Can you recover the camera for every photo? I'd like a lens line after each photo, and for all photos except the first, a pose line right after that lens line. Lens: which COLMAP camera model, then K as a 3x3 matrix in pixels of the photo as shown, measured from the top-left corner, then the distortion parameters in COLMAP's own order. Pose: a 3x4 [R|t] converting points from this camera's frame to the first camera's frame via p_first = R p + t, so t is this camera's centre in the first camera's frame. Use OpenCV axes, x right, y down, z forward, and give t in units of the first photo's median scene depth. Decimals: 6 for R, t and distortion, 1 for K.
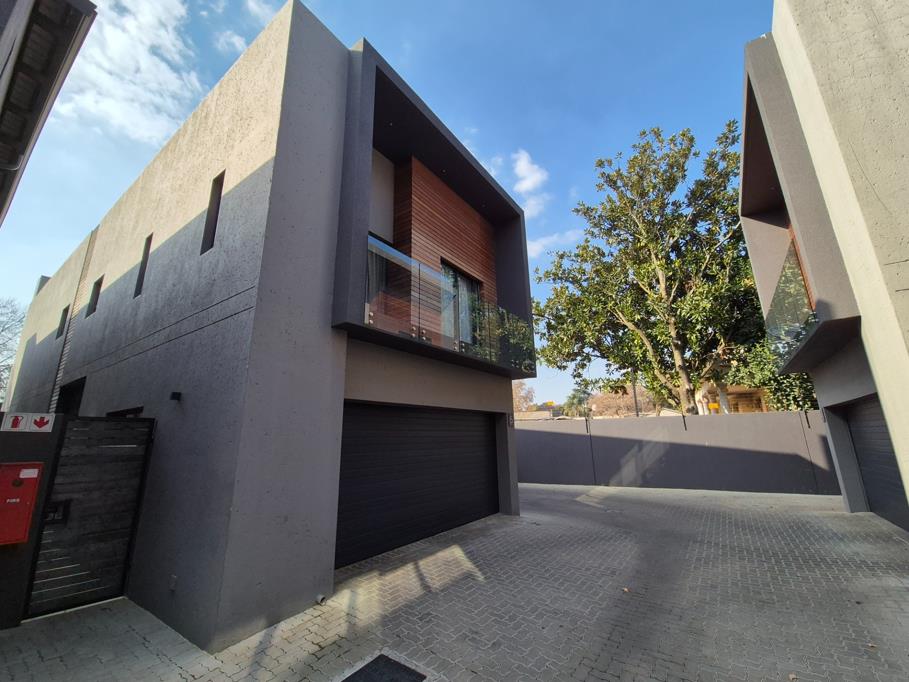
lens RADIAL K [[369.4, 0, 454.5], [0, 369.4, 341.0], [0, 0, 1]] dist [-0.000240, -0.000110]
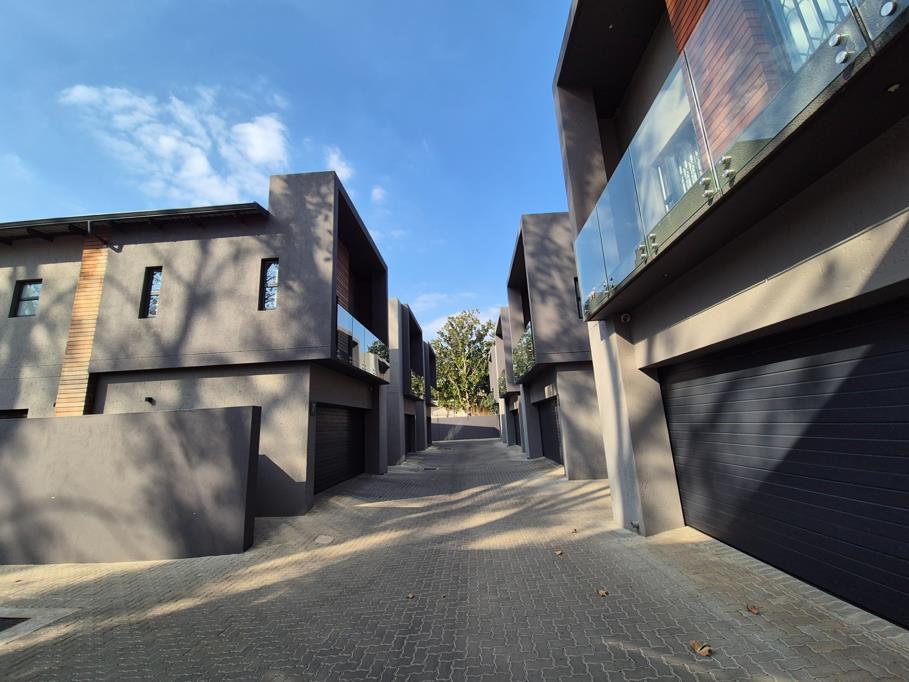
lens RADIAL K [[369.4, 0, 454.5], [0, 369.4, 341.0], [0, 0, 1]] dist [-0.000240, -0.000110]
pose [[0.836984, 0.094556, 0.538996, -1.085735], [-0.102368, 0.994625, -0.015524, -0.329756], [-0.537568, -0.042183, 0.842165, -1.369876]]
